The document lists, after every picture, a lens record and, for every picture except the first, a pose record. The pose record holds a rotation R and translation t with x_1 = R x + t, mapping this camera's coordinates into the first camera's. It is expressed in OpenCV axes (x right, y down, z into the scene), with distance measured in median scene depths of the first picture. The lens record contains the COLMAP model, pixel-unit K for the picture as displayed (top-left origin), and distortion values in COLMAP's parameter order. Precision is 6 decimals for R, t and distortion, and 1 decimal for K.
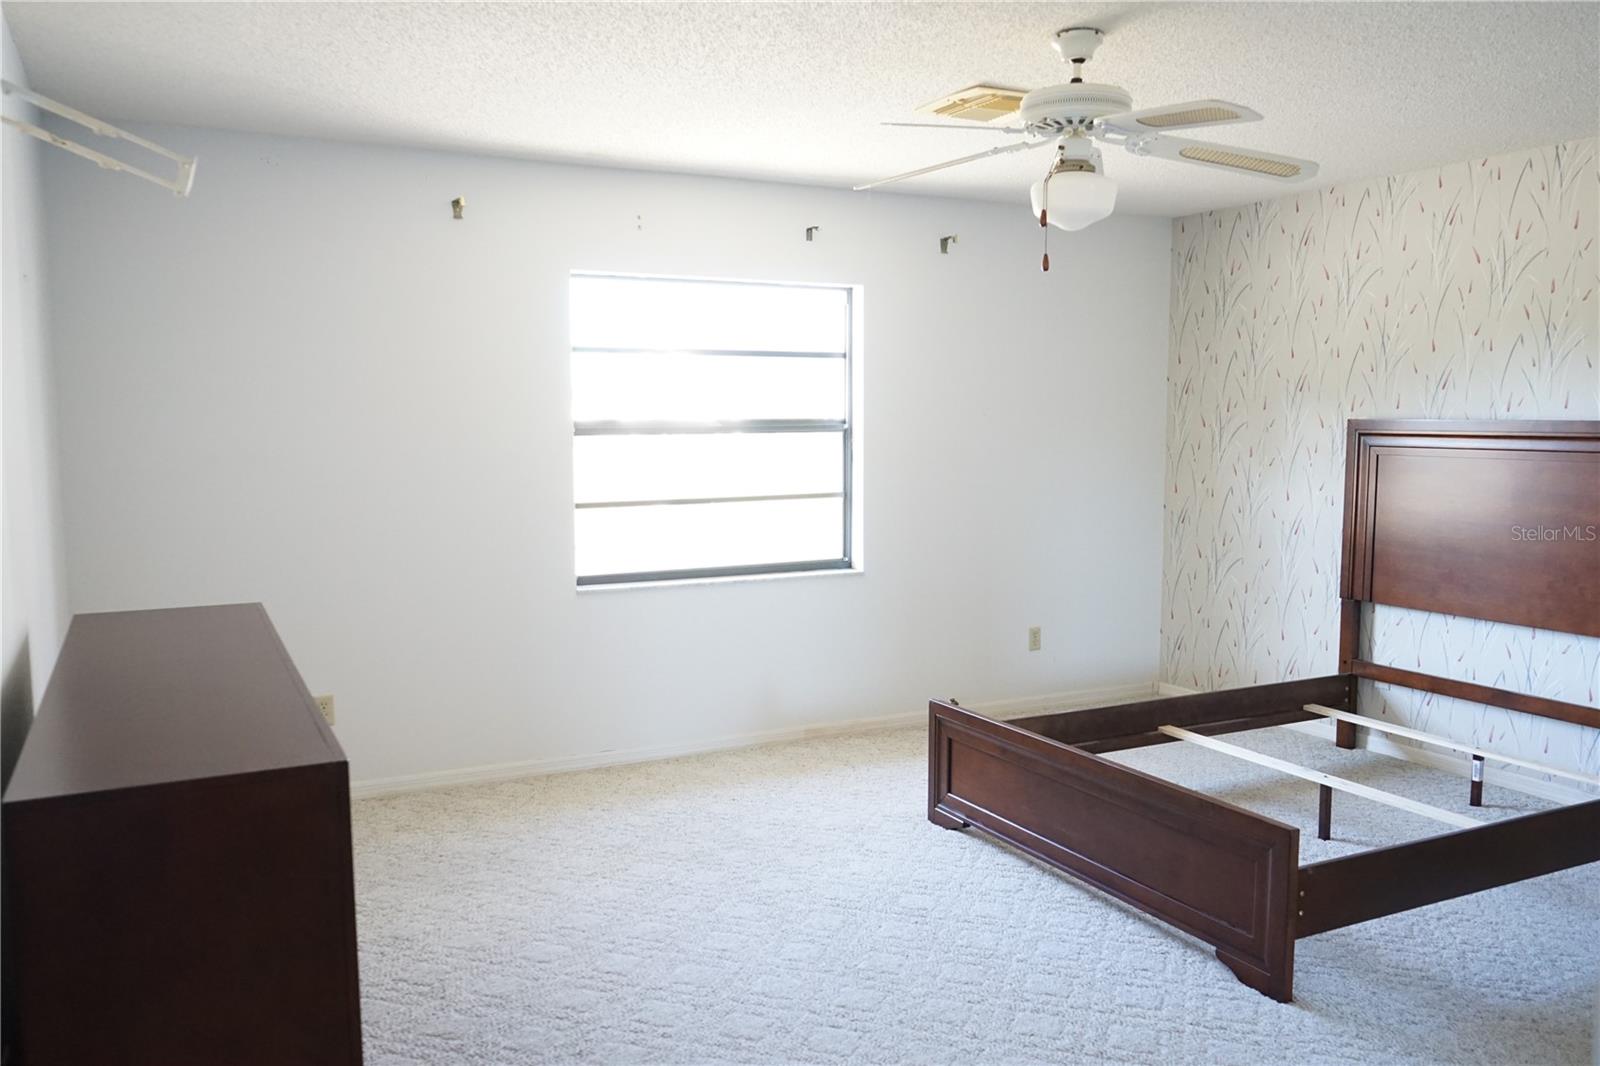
lens RADIAL K [[1265.6, 0, 796.6], [0, 1265.6, 540.8], [0, 0, 1]] dist [-0.008435, 0.011059]
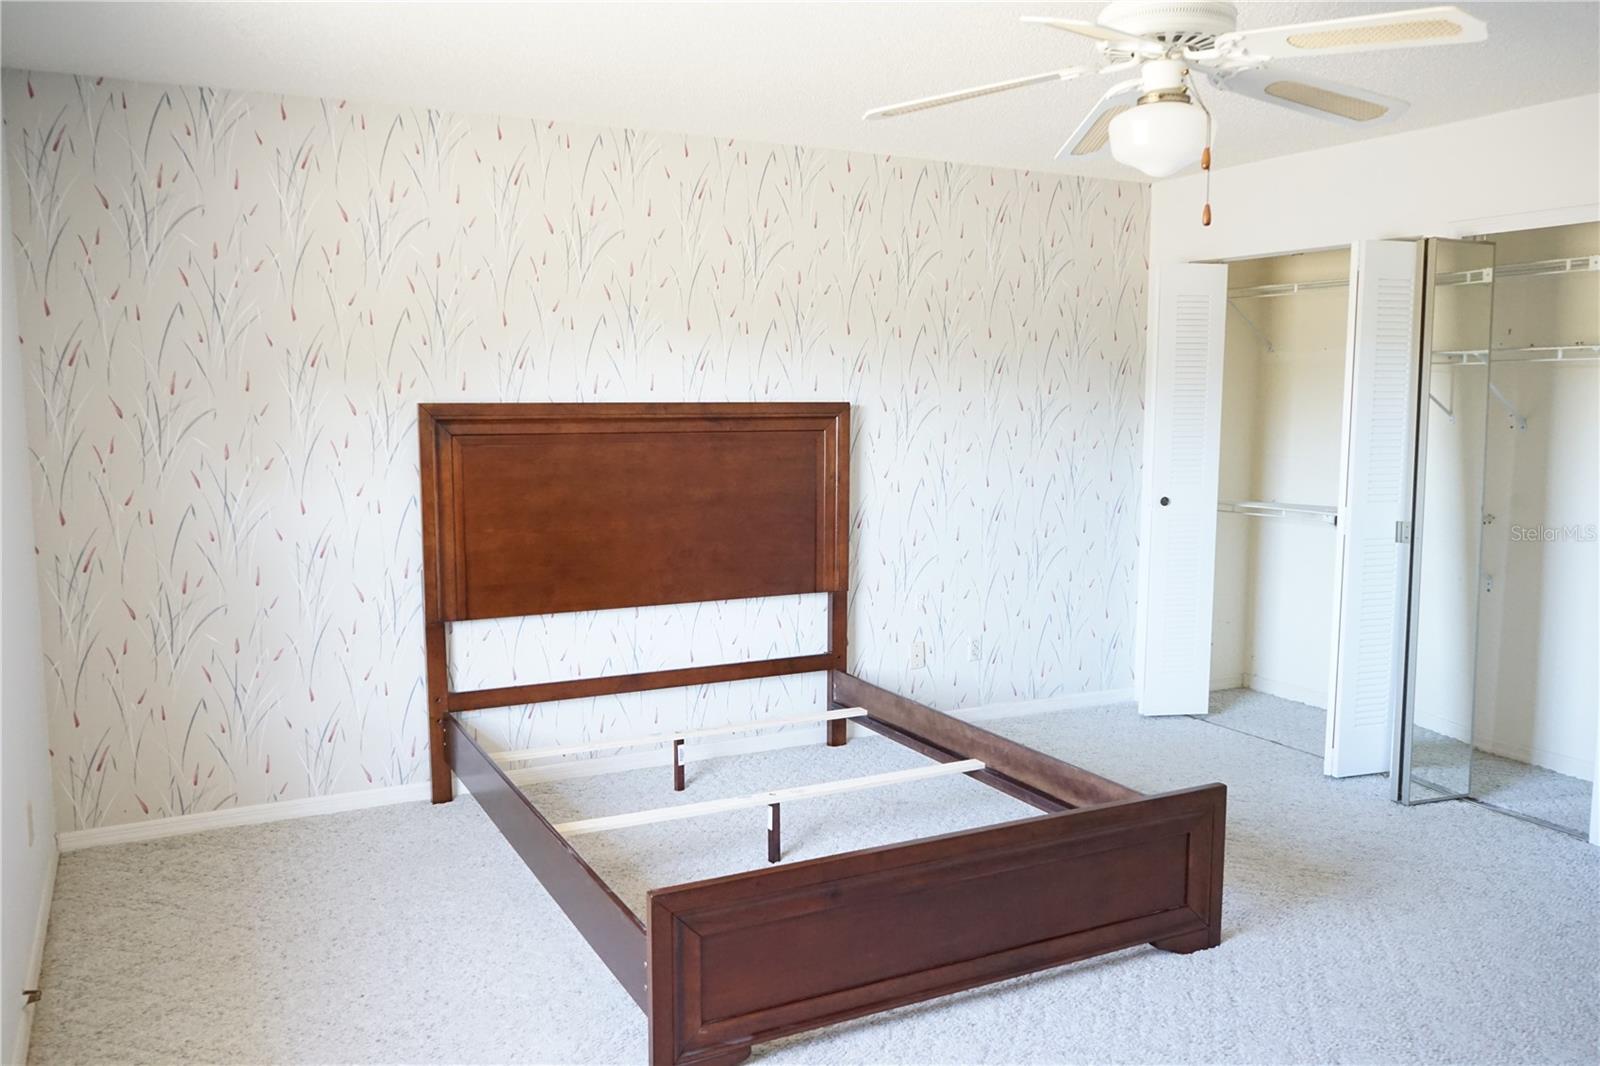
lens RADIAL K [[1265.6, 0, 796.6], [0, 1265.6, 540.8], [0, 0, 1]] dist [-0.008435, 0.011059]
pose [[0.000331, -0.117569, 0.993065, -0.465832], [0.100548, 0.988036, 0.116940, -0.098884], [-0.994932, 0.099811, 0.012149, 0.942899]]
